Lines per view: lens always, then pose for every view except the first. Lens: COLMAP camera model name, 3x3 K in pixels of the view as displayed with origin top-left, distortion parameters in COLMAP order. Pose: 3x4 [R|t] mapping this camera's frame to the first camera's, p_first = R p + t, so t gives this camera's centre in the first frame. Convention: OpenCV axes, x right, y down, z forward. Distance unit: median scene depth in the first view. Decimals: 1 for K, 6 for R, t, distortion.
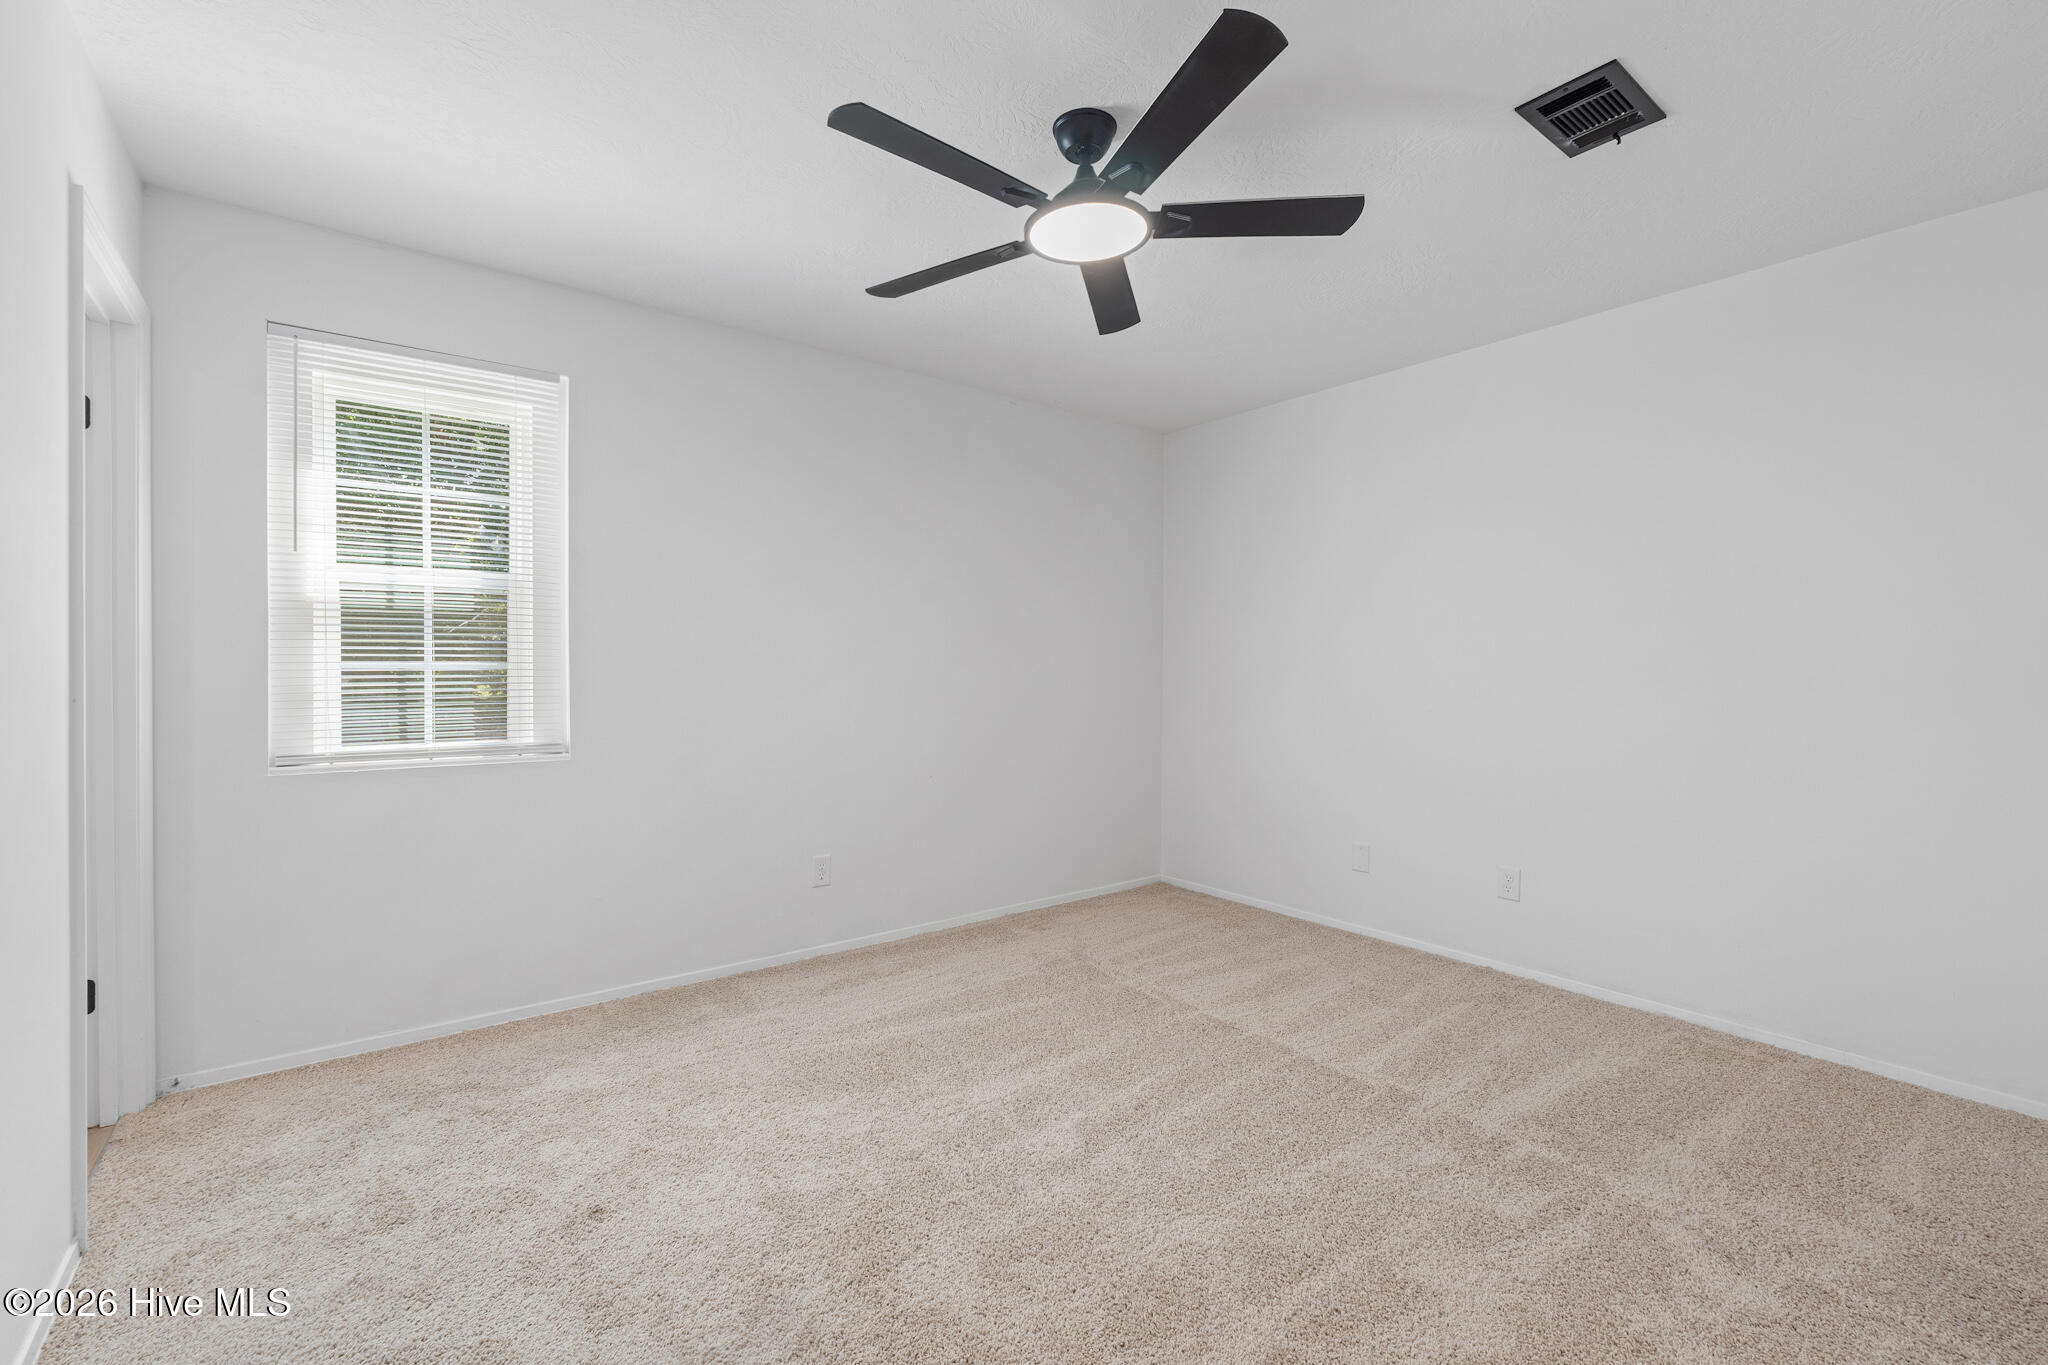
lens RADIAL K [[854.1, 0, 1024.0], [0, 854.1, 682.5], [0, 0, 1]] dist [-0.010283, -0.000065]
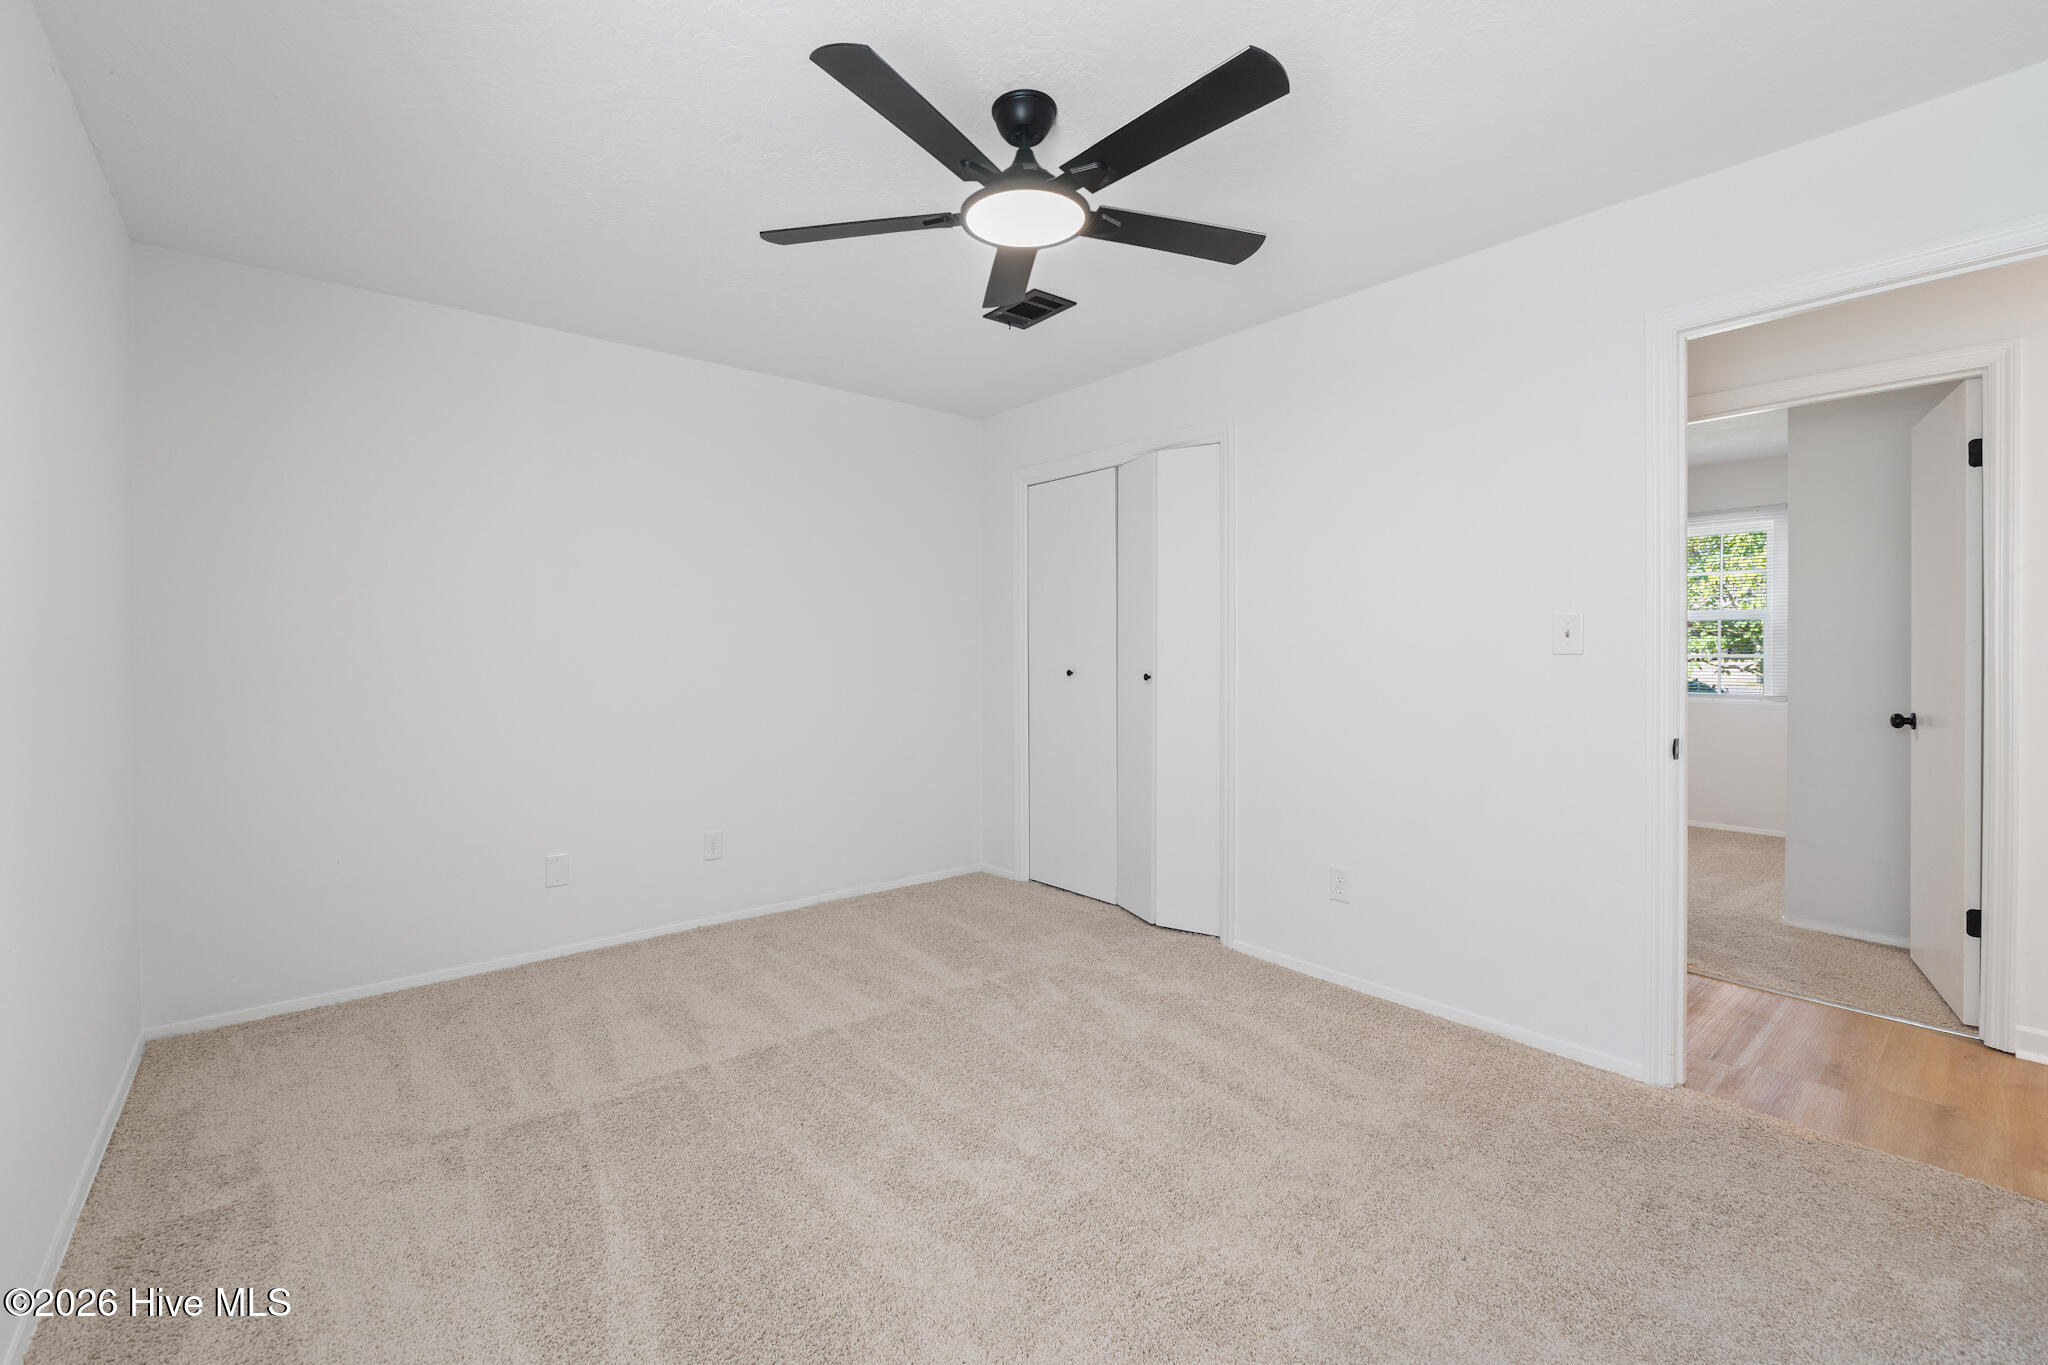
lens RADIAL K [[846.6, 0, 1021.3], [0, 846.6, 634.8], [0, 0, 1]] dist [-0.031515, -0.000139]
pose [[-0.038563, 0.015326, 0.999139, -0.727639], [0.019913, 0.999696, -0.014566, -0.016536], [-0.999058, 0.019334, -0.038857, 0.842725]]
